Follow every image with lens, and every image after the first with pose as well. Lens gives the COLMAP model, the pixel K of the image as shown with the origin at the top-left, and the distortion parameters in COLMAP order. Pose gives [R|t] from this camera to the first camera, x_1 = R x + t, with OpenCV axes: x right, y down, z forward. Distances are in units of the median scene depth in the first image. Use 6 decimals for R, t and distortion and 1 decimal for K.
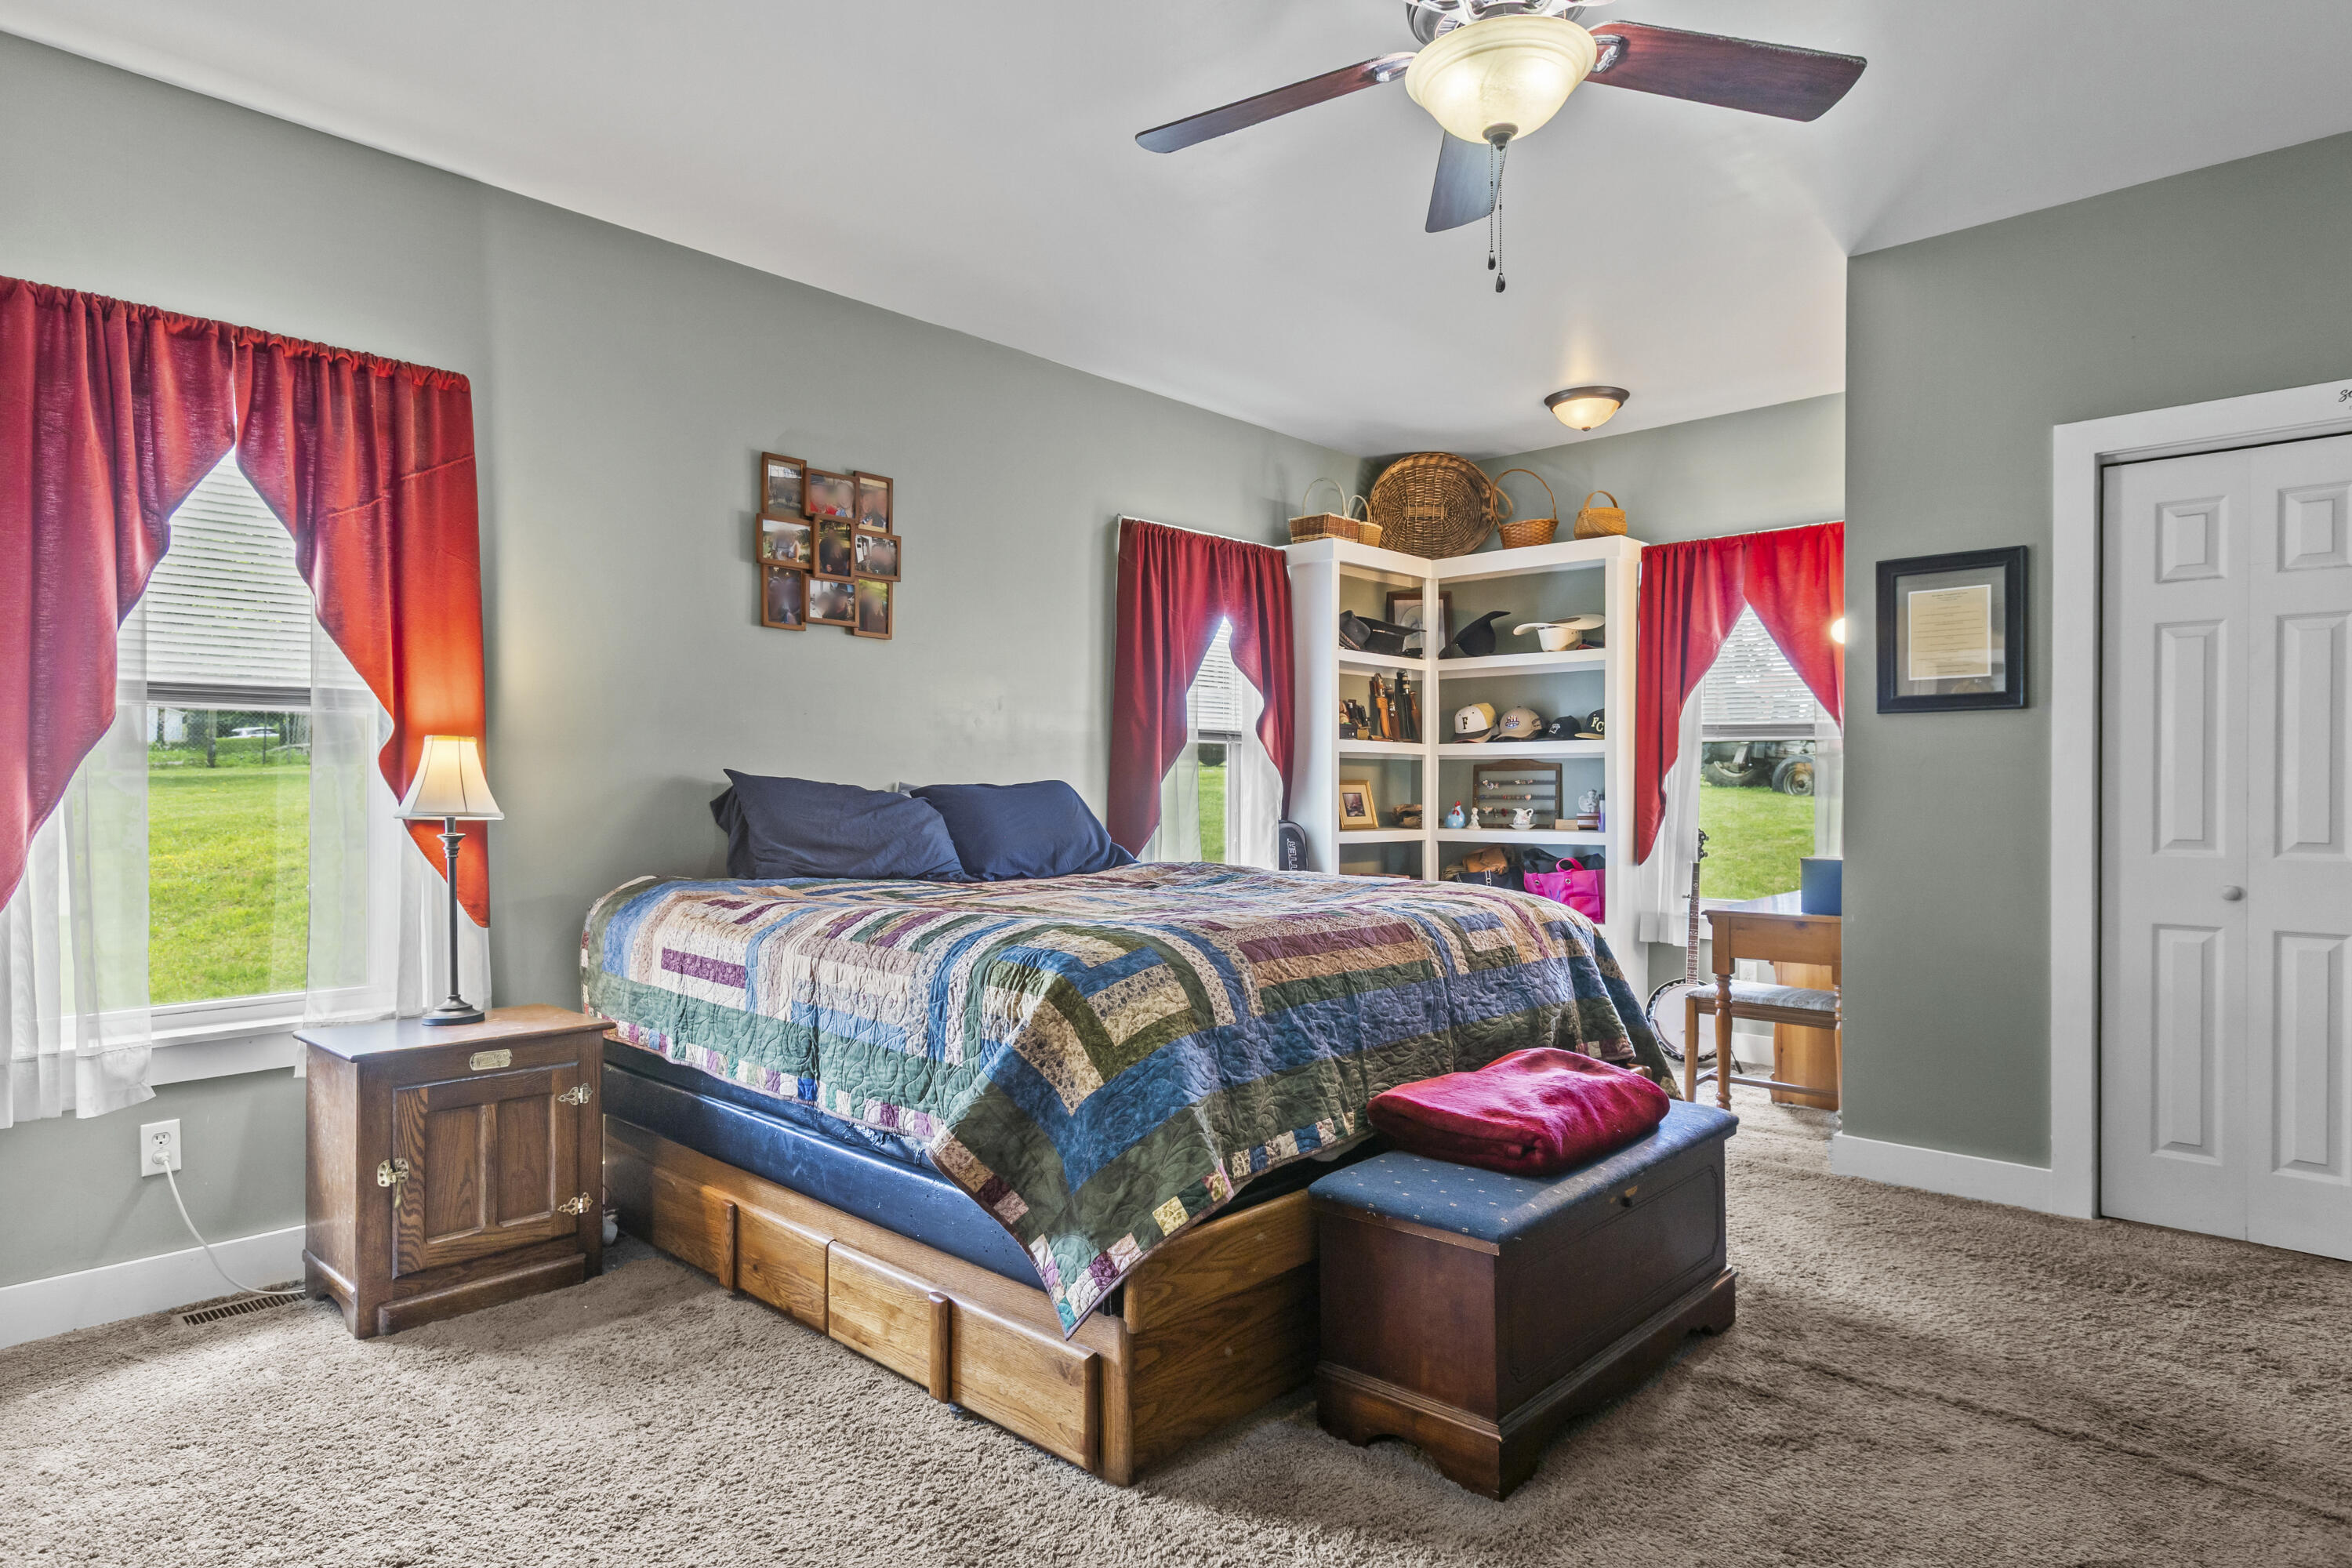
lens RADIAL K [[1341.6, 0, 1172.3], [0, 1341.6, 802.1], [0, 0, 1]] dist [0.002377, 0.000315]
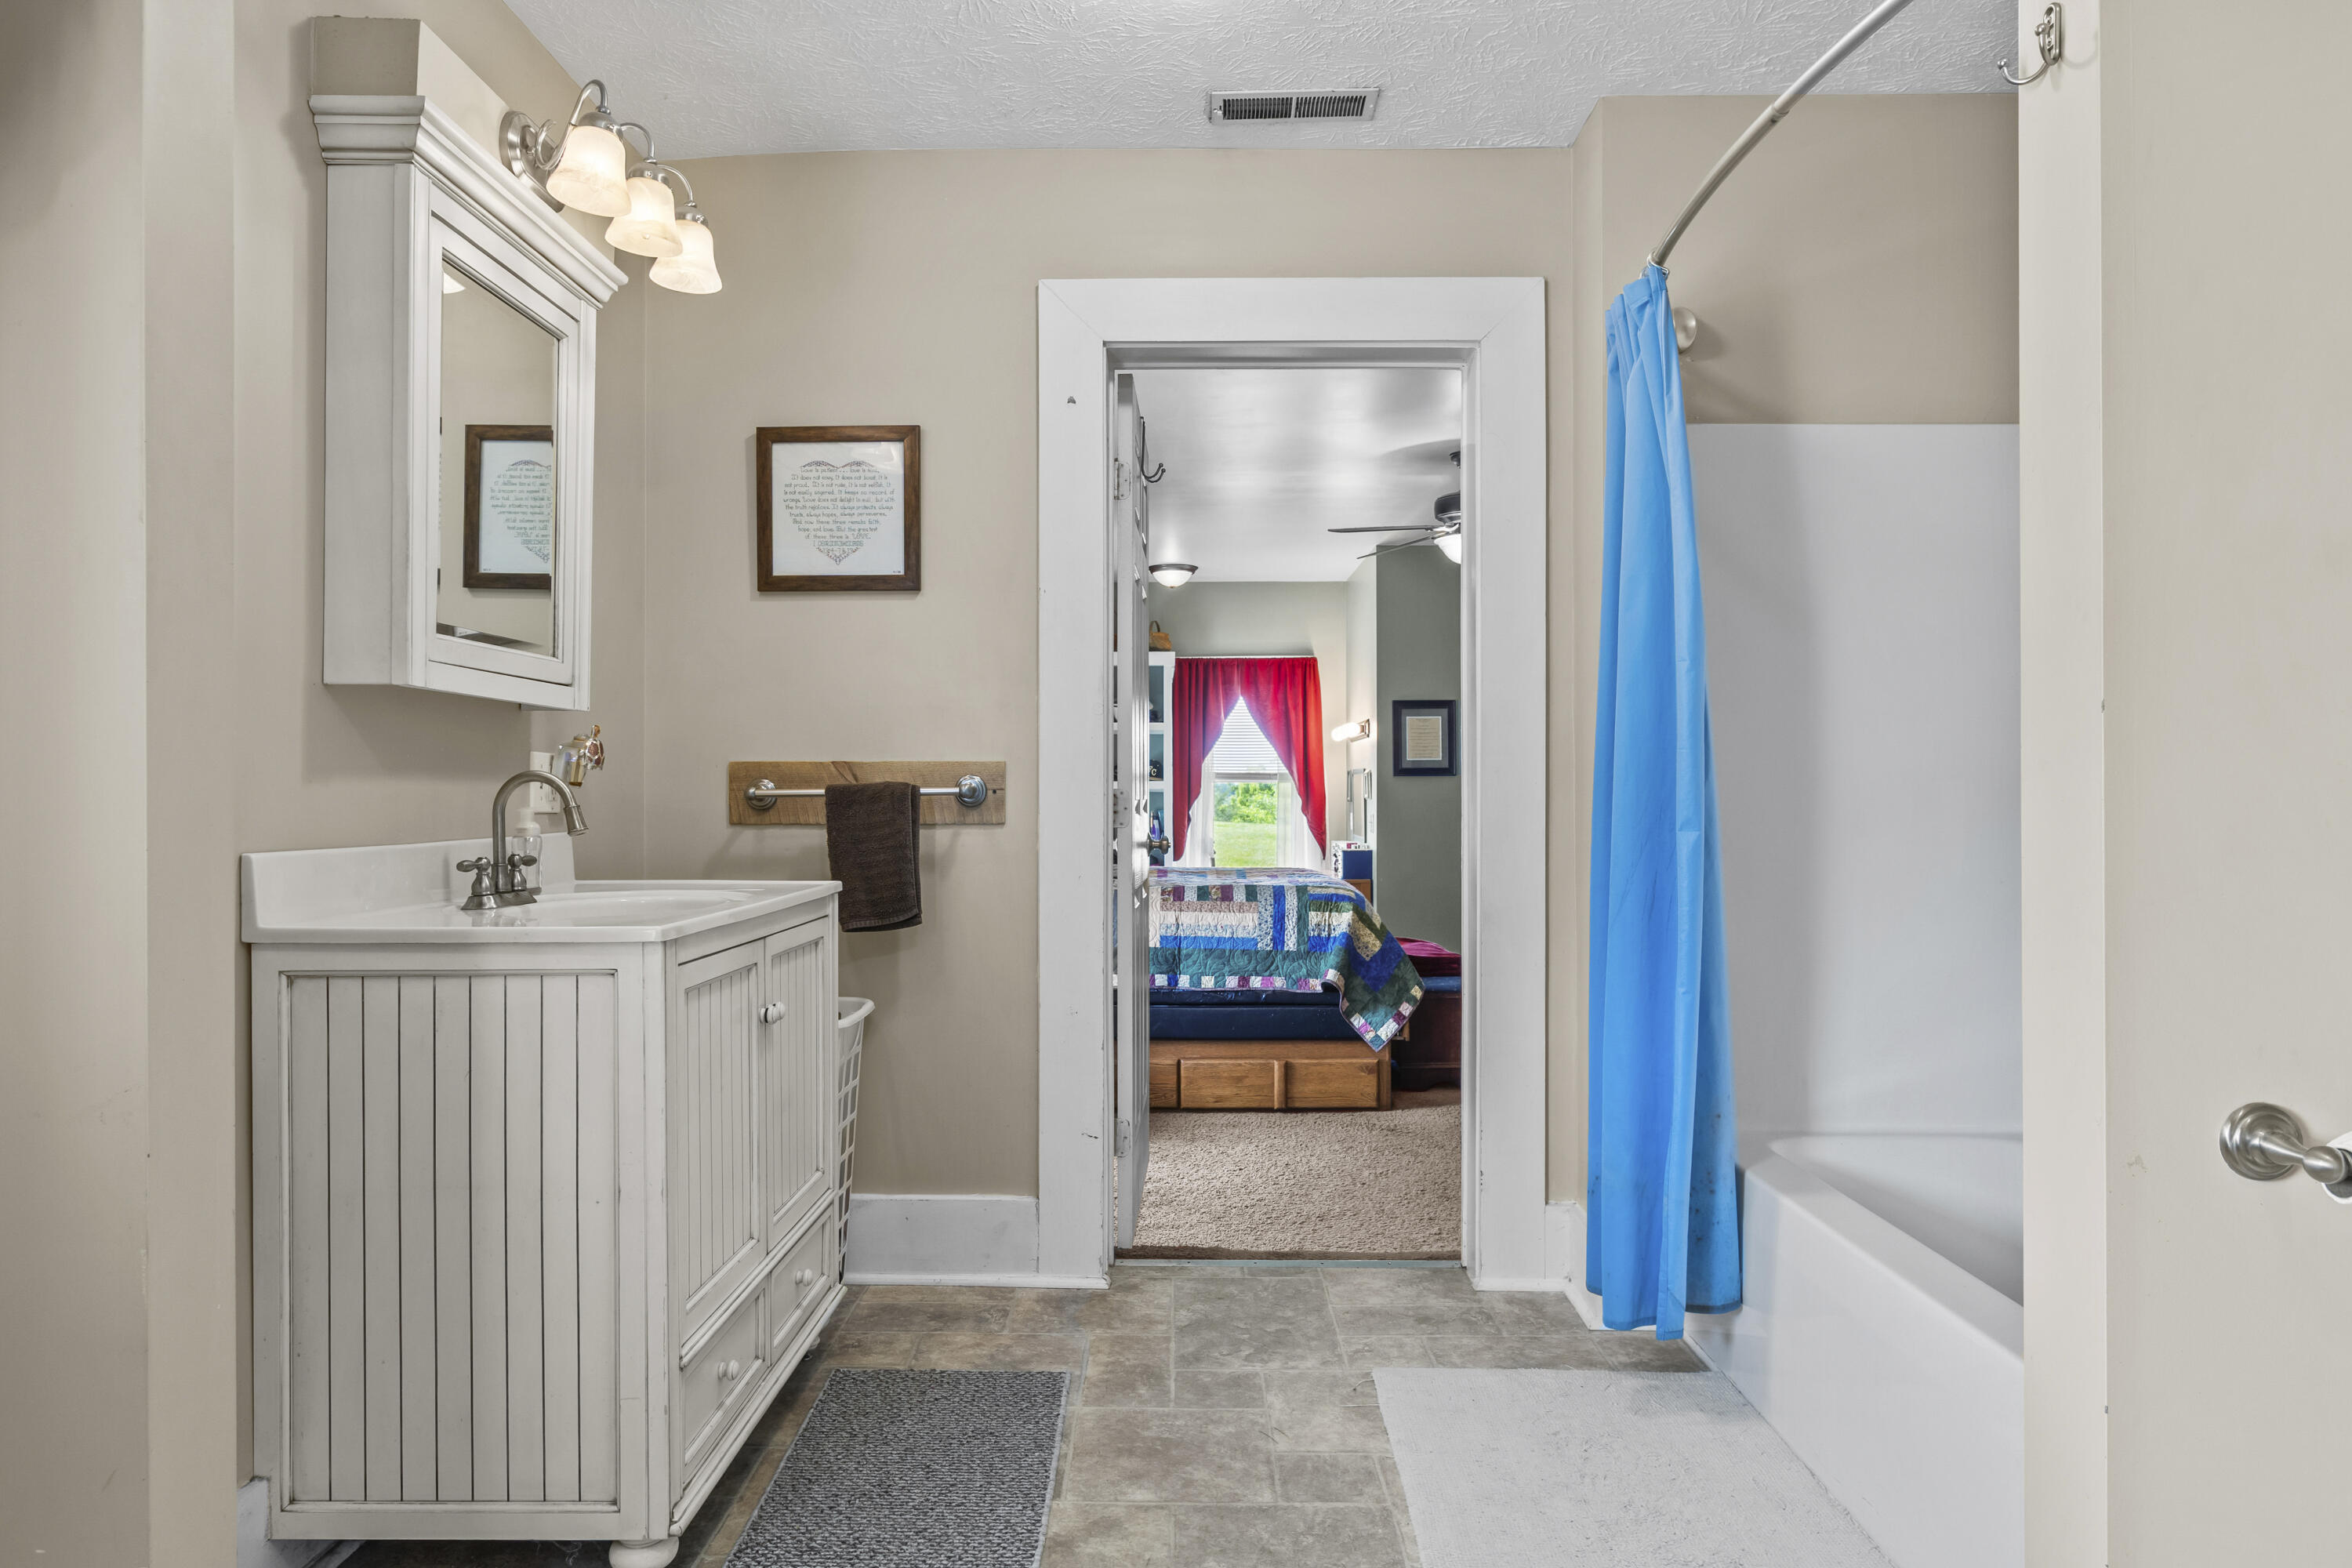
lens RADIAL K [[1472.8, 0, 1176.7], [0, 1472.8, 781.5], [0, 0, 1]] dist [-0.018959, 0.007153]
pose [[0.727715, 0.001604, 0.685878, -1.301532], [0.012008, 0.999814, -0.015078, -0.028935], [-0.685775, 0.019209, 0.727560, -0.410483]]
